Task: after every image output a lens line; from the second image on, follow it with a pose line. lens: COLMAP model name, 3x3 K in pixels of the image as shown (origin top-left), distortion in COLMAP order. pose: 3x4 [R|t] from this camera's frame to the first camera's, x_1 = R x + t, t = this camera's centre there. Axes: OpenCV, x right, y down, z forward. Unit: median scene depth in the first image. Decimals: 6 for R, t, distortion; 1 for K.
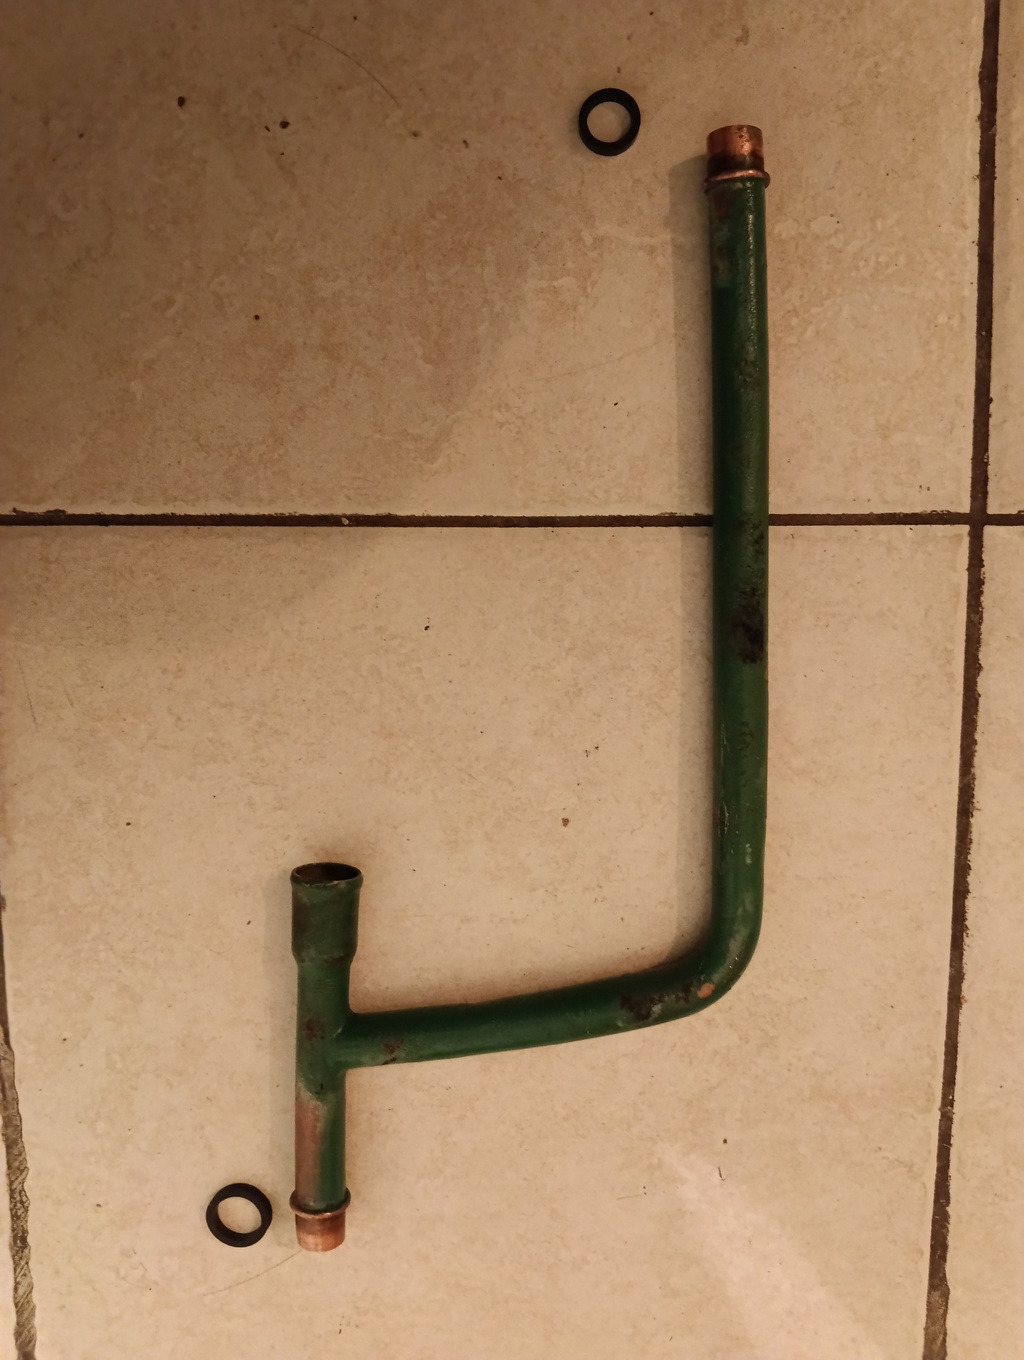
lens RADIAL K [[1045.2, 0, 510.4], [0, 1045.2, 672.9], [0, 0, 1]] dist [0.005358, -0.060726]
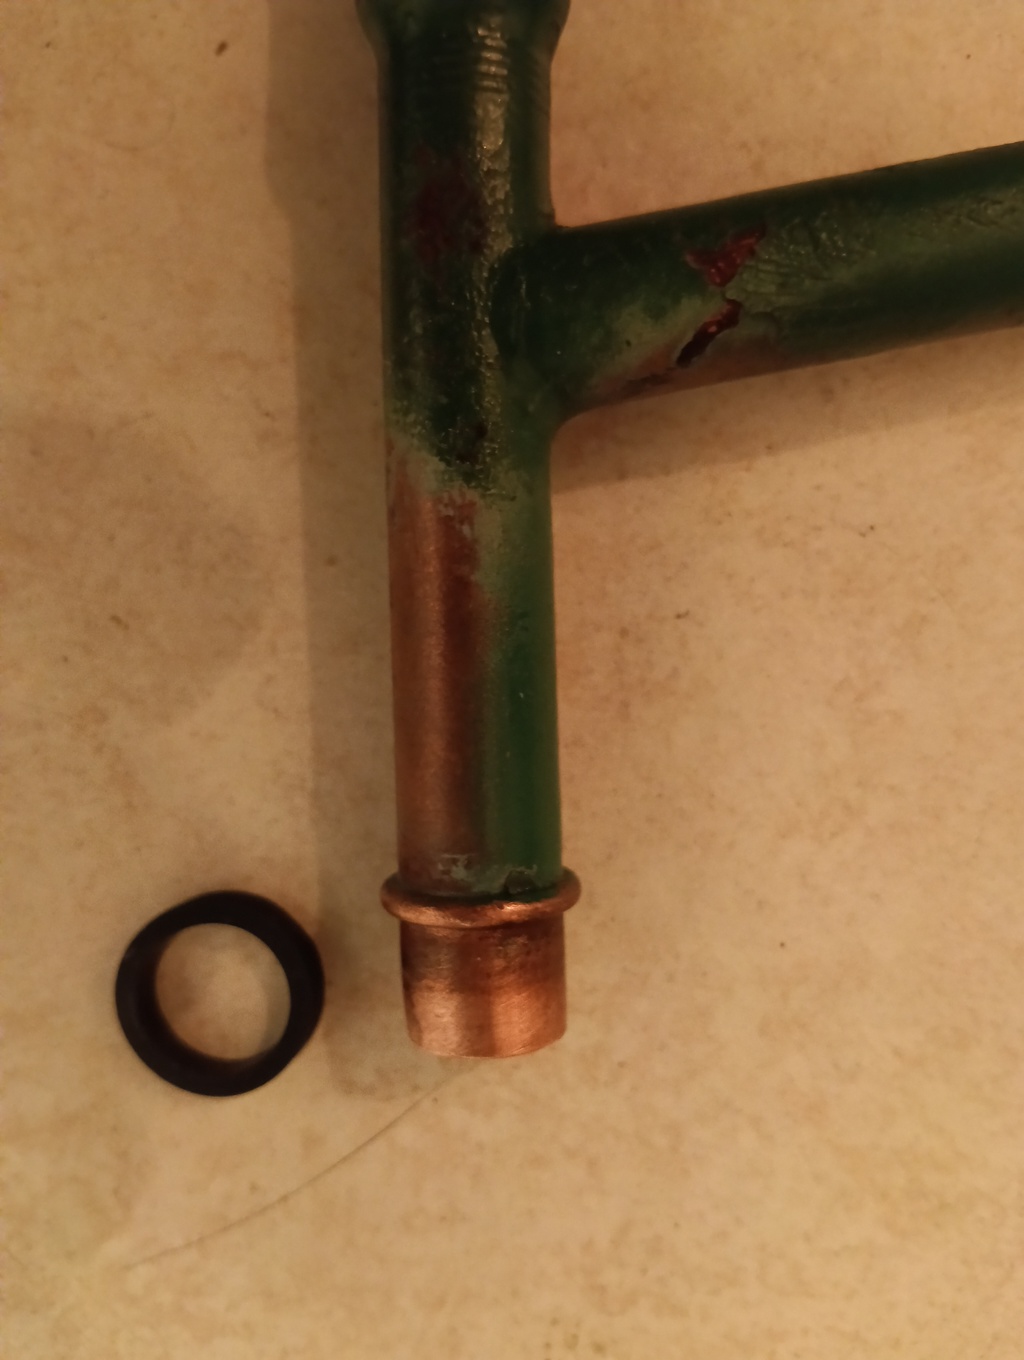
lens RADIAL K [[1045.2, 0, 514.0], [0, 1045.2, 680.6], [0, 0, 1]] dist [0.005358, -0.060726]
pose [[0.997993, -0.053744, -0.033499, -0.155495], [0.051201, 0.996044, -0.072634, 0.455638], [0.037271, 0.070773, 0.996796, 0.679170]]
